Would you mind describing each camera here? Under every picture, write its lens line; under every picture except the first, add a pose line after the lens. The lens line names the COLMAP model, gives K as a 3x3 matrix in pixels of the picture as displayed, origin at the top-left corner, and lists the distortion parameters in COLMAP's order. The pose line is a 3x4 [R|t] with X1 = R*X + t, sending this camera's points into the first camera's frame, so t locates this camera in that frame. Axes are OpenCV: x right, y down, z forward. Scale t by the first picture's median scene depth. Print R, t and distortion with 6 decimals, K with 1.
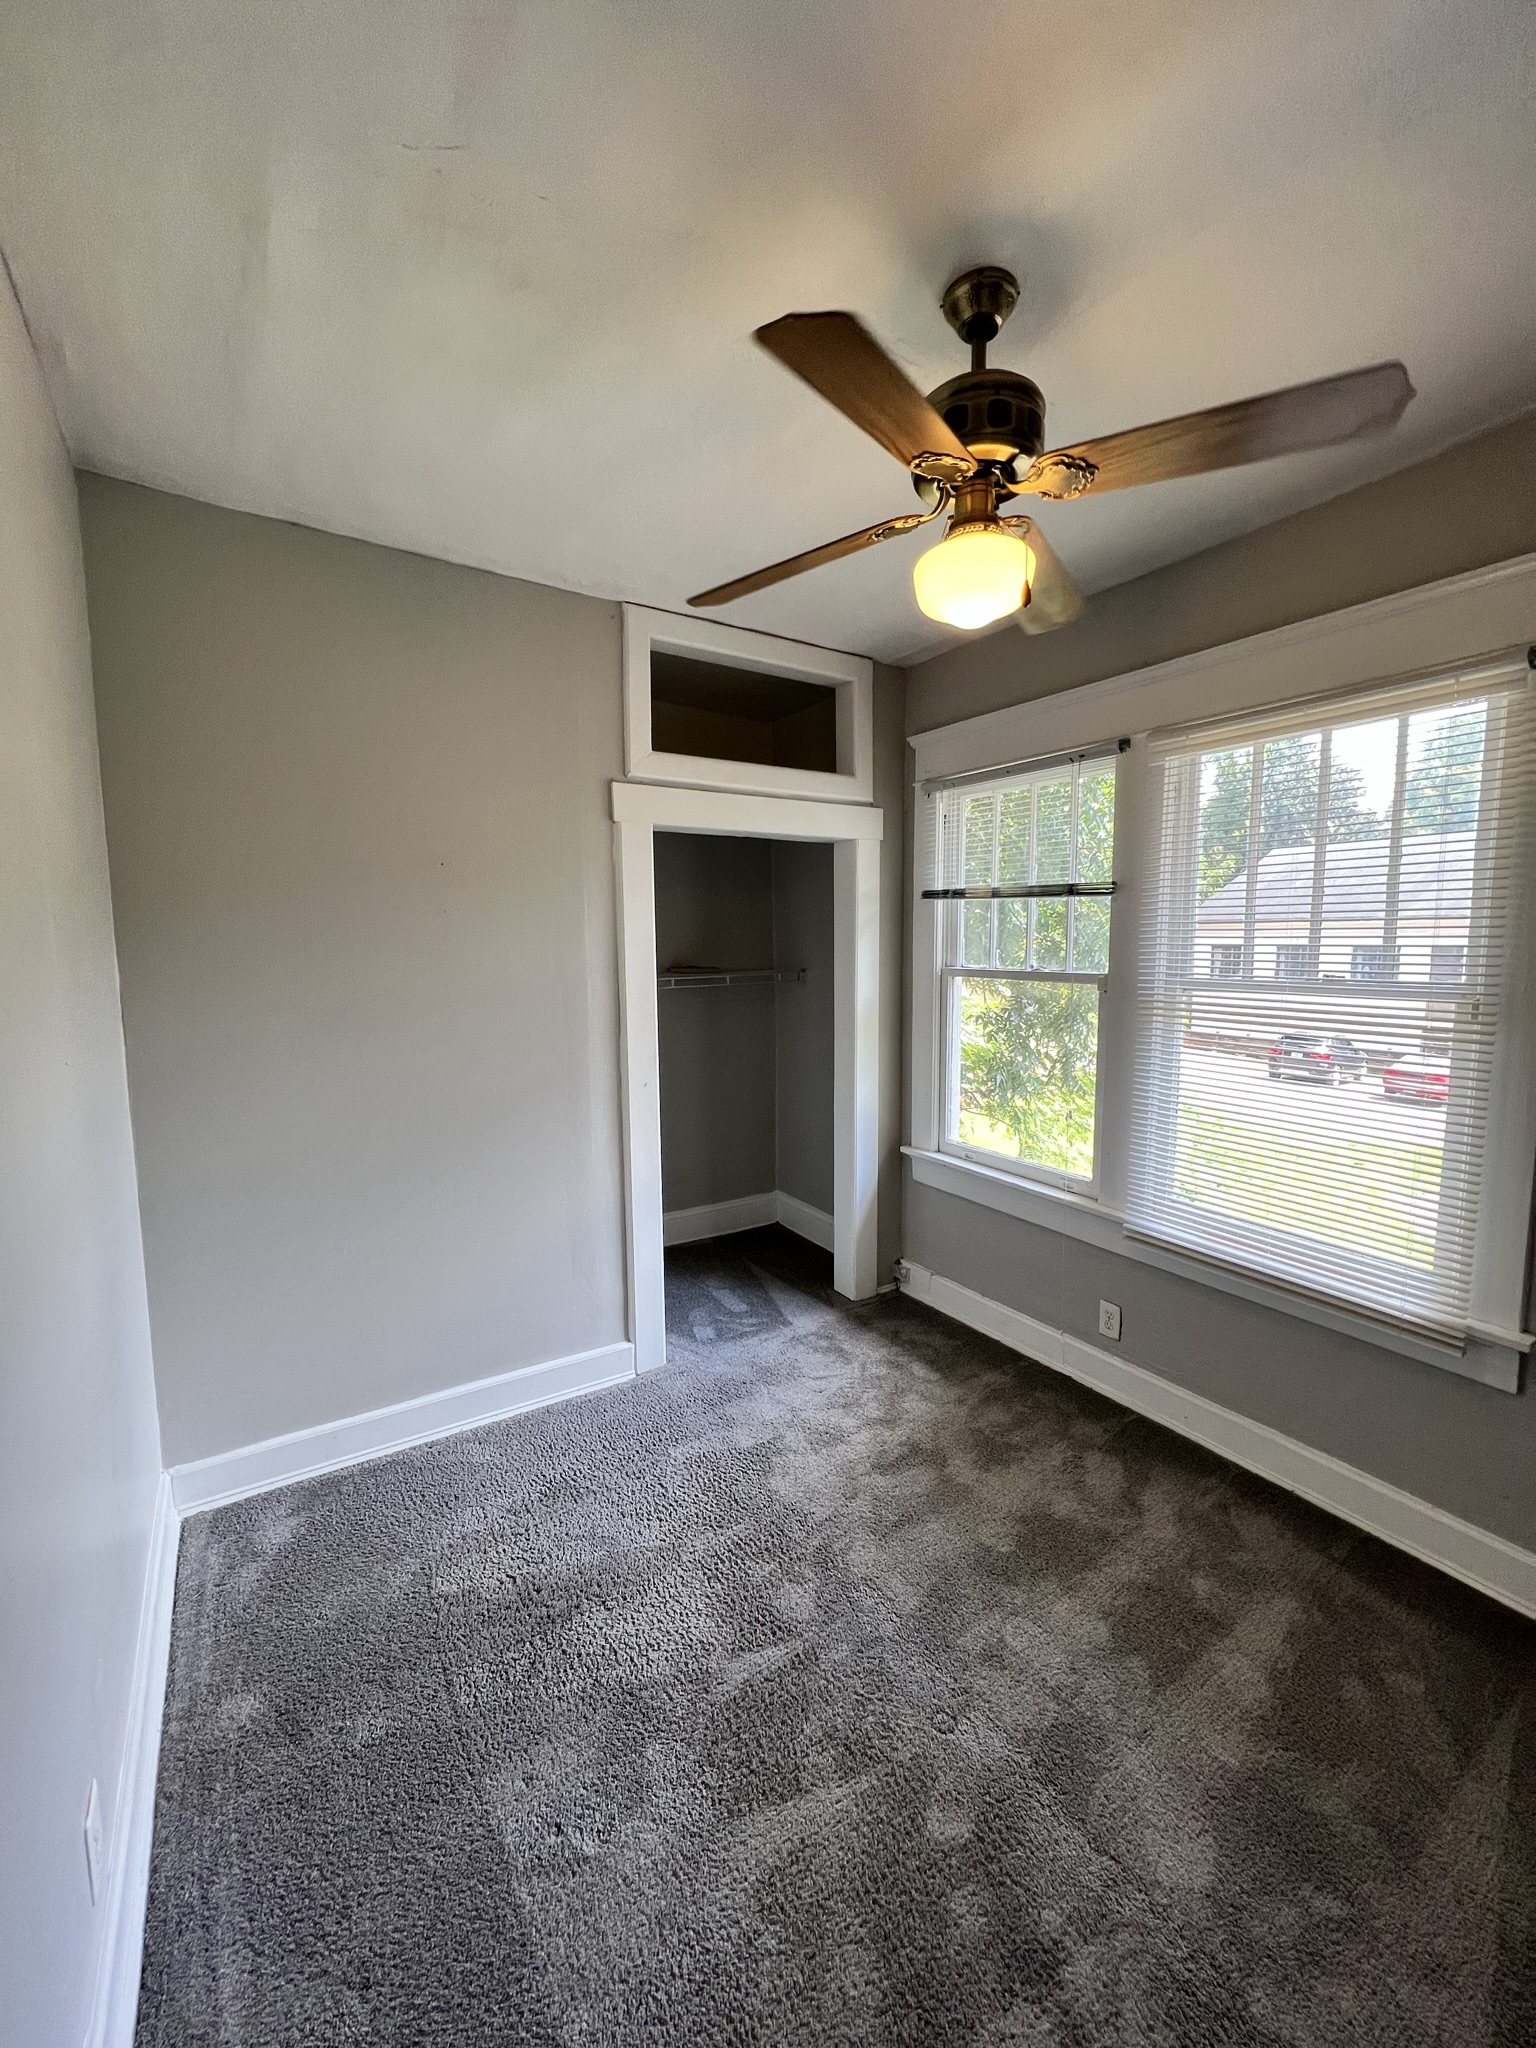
lens RADIAL K [[819.5, 0, 766.0], [0, 819.5, 1028.6], [0, 0, 1]] dist [-0.002299, 0.001048]
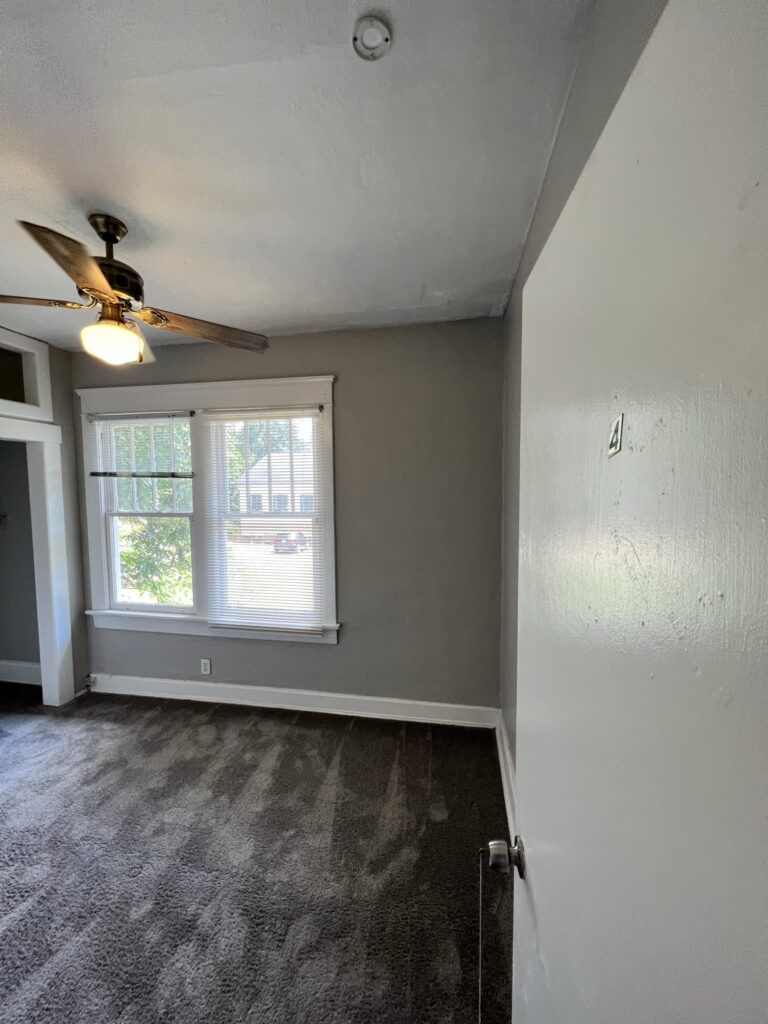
lens RADIAL K [[409.8, 0, 383.1], [0, 409.8, 514.1], [0, 0, 1]] dist [-0.002299, 0.001048]
pose [[0.686240, -0.044192, 0.726032, -0.044890], [0.083560, 0.996334, -0.018335, 0.002038], [-0.722560, 0.073250, 0.687417, -0.162831]]
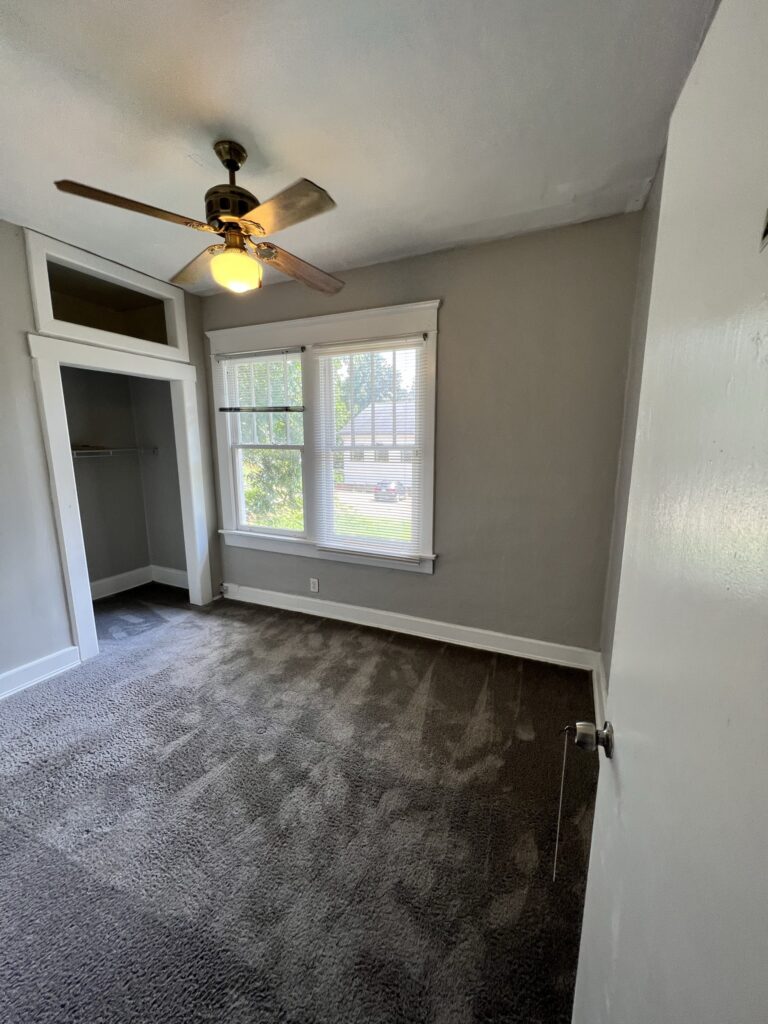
lens RADIAL K [[409.8, 0, 383.4], [0, 409.8, 514.3], [0, 0, 1]] dist [-0.002299, 0.001048]
pose [[0.839629, -0.089451, 0.535744, -0.058242], [0.054377, 0.995234, 0.080949, 0.056767], [-0.540432, -0.038835, 0.840491, -0.170029]]
